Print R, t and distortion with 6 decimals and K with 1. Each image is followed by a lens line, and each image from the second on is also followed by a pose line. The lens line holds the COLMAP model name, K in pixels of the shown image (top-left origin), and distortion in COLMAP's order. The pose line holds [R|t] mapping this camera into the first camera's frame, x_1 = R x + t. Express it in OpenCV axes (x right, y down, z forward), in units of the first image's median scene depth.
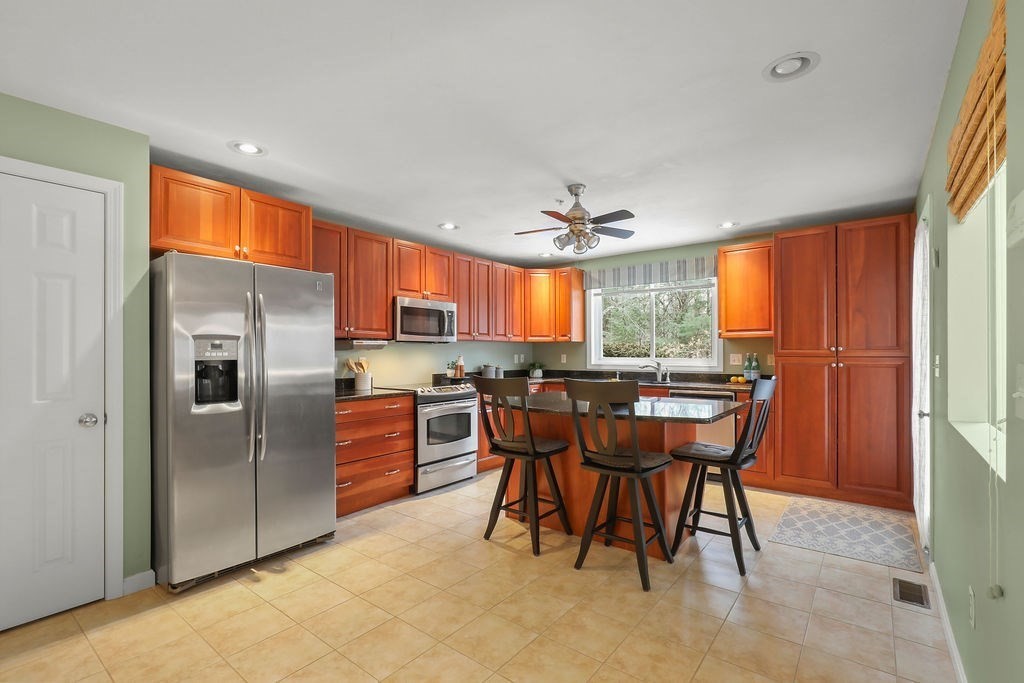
lens RADIAL K [[463.2, 0, 519.5], [0, 463.2, 348.8], [0, 0, 1]] dist [-0.001234, -0.000547]
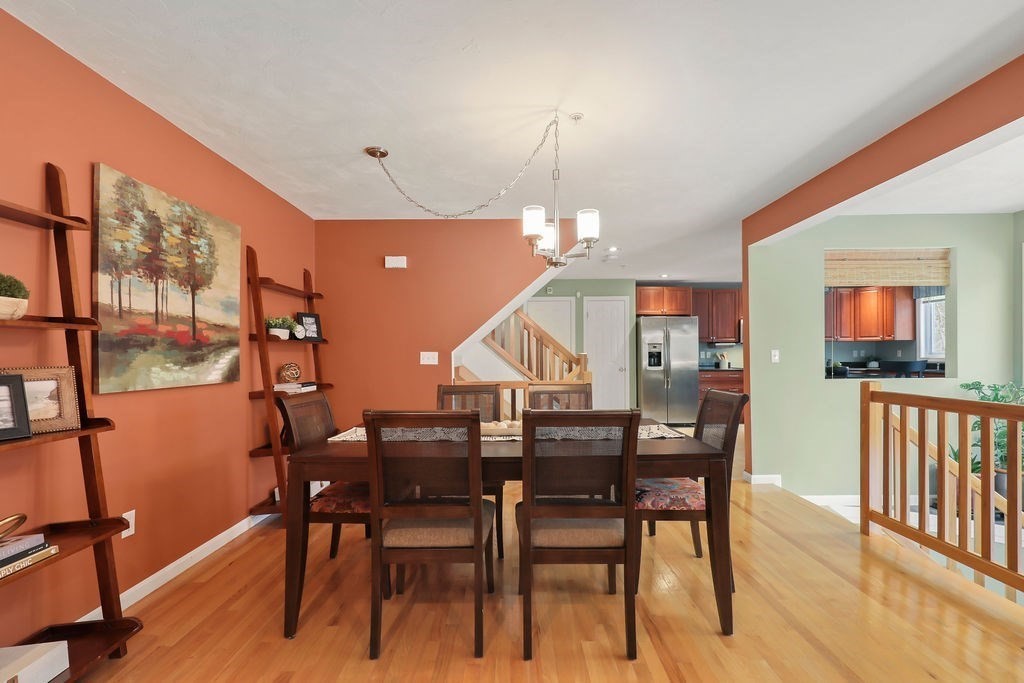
lens RADIAL K [[463.2, 0, 512.2], [0, 463.2, 354.9], [0, 0, 1]] dist [-0.001234, -0.000547]
pose [[0.603712, 0.001504, -0.797201, 0.995466], [0.008849, 0.999924, 0.008587, 0.009639], [0.797153, -0.012238, 0.603653, -1.303451]]
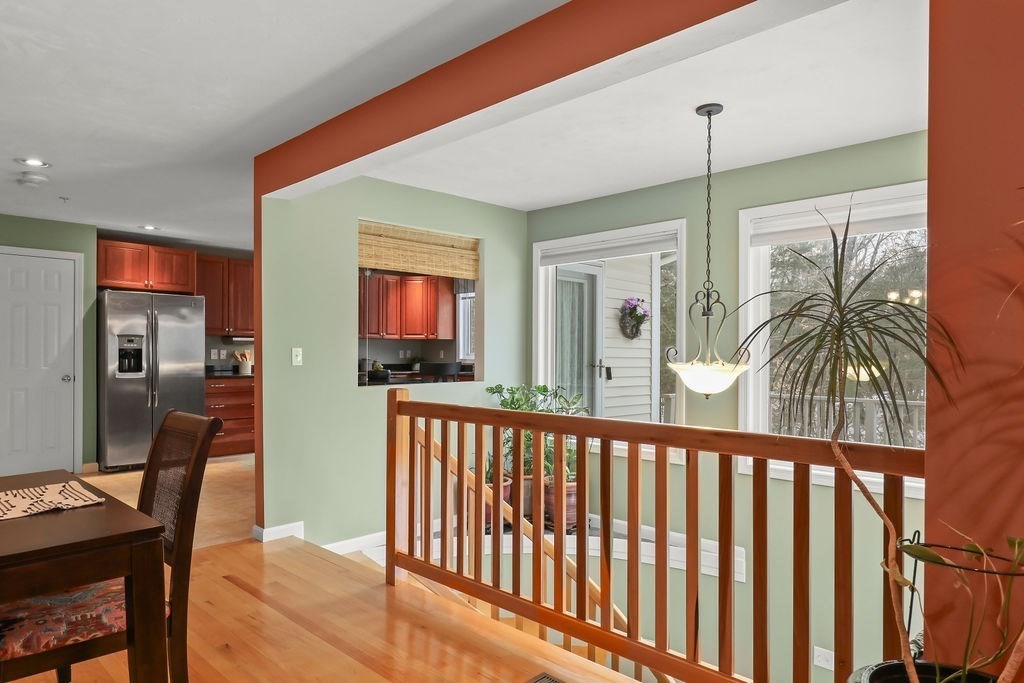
lens RADIAL K [[645.2, 0, 515.2], [0, 645.2, 350.7], [0, 0, 1]] dist [0.006373, 0.000158]
pose [[0.992222, 0.006757, -0.124300, 1.001716], [-0.006353, 0.999973, 0.003644, 0.011793], [0.124321, -0.002826, 0.992238, -1.148832]]
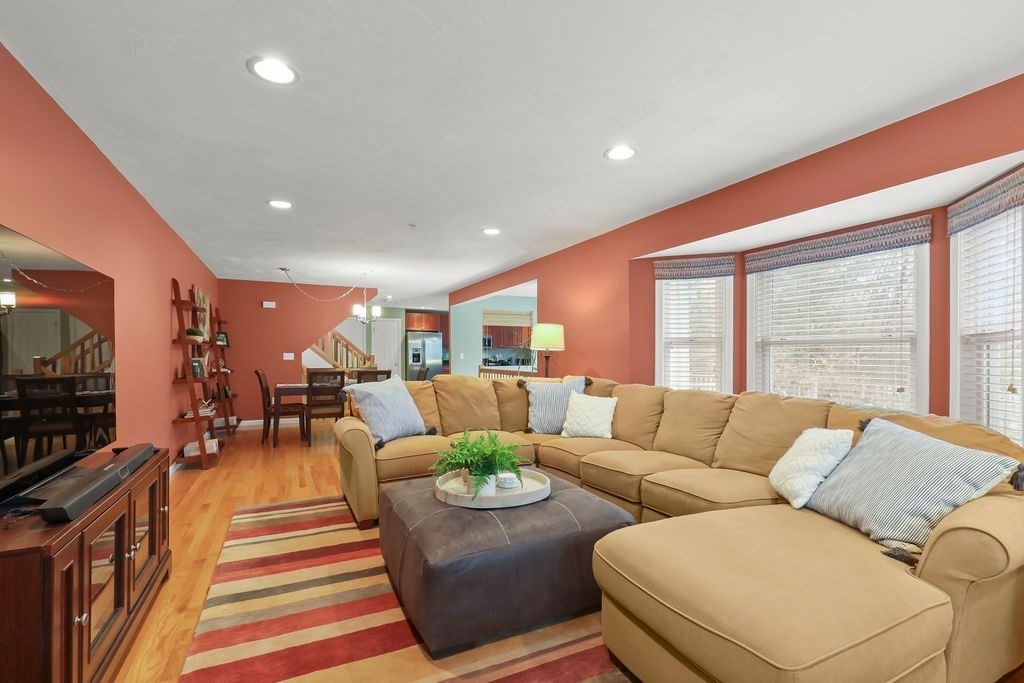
lens RADIAL K [[463.2, 0, 514.5], [0, 463.2, 350.3], [0, 0, 1]] dist [-0.001234, -0.000547]
pose [[0.895476, -0.001138, -0.445109, 2.105091], [0.000536, 0.999999, -0.001479, -0.002085], [0.445110, 0.001086, 0.895475, -2.504073]]
